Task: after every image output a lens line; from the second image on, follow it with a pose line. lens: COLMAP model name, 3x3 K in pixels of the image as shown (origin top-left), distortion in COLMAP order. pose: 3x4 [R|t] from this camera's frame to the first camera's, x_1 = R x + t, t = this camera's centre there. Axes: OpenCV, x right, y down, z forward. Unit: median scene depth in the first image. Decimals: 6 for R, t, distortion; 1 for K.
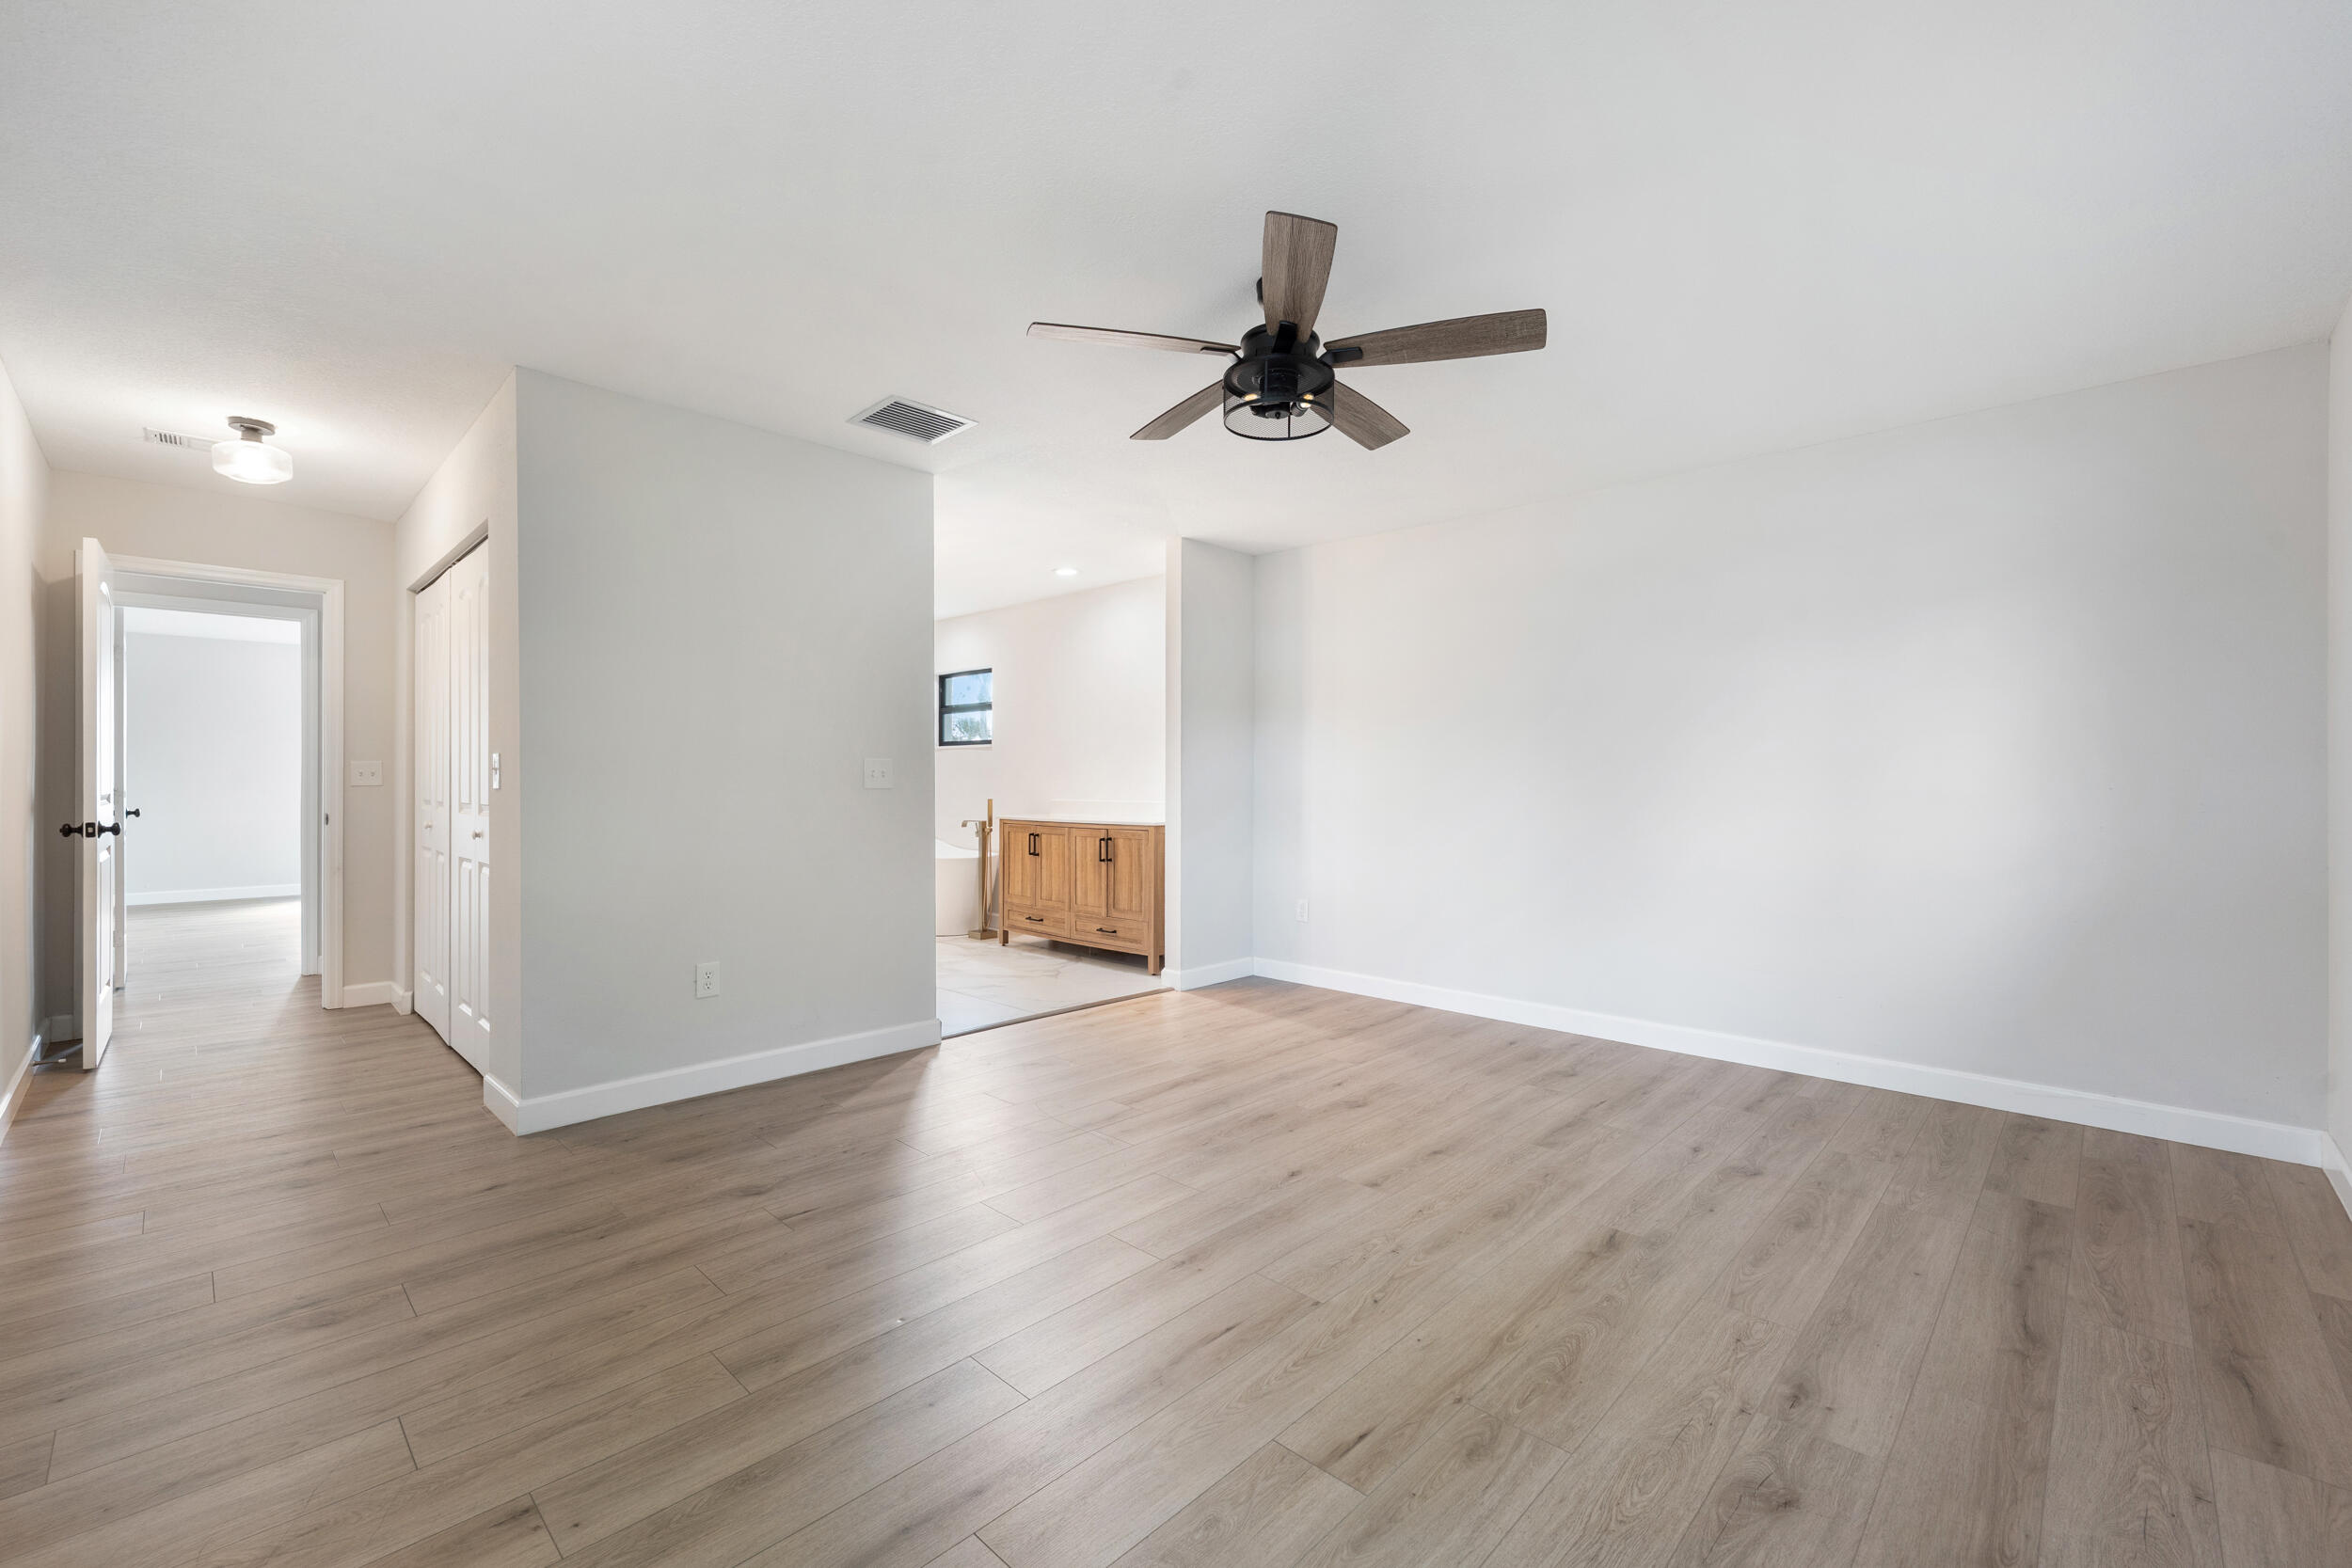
lens RADIAL K [[973.8, 0, 1186.1], [0, 973.8, 784.2], [0, 0, 1]] dist [0.001677, -0.000039]
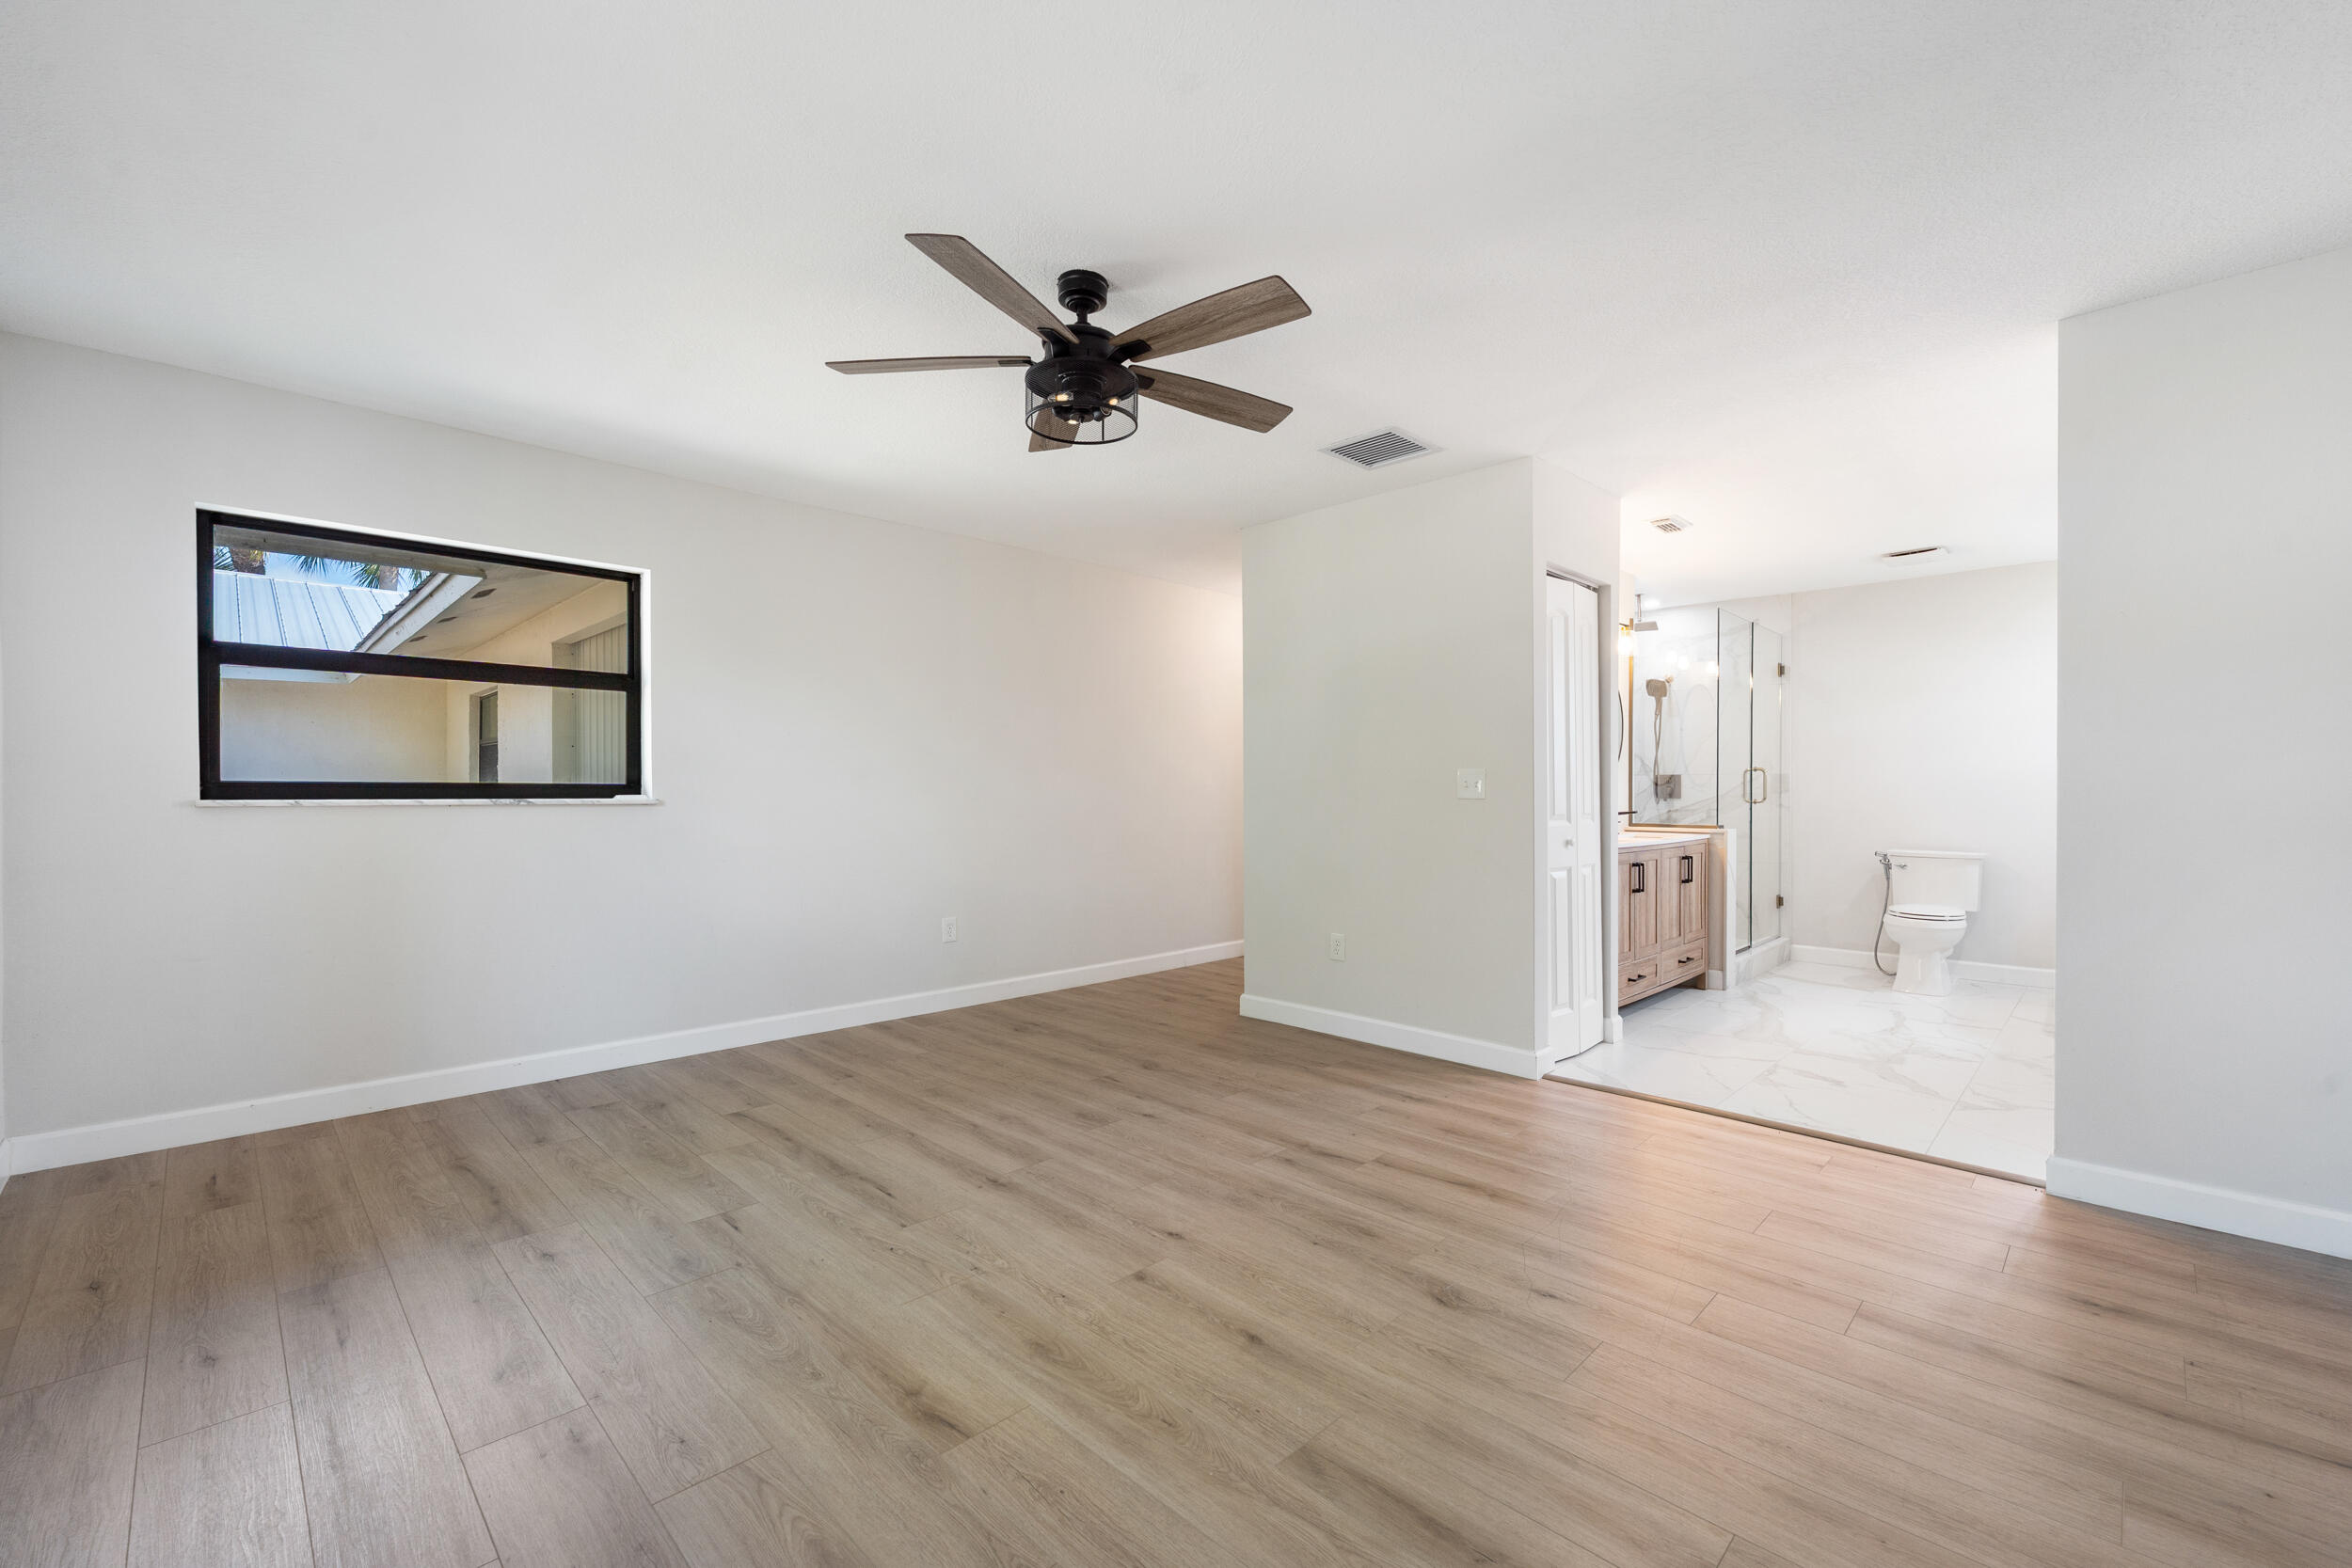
lens RADIAL K [[973.8, 0, 1186.1], [0, 973.8, 784.2], [0, 0, 1]] dist [0.001677, -0.000039]
pose [[-0.014597, -0.008099, -0.999861, 1.000654], [-0.005682, 0.999952, -0.008017, -0.004014], [0.999877, 0.005564, -0.014643, 1.020246]]
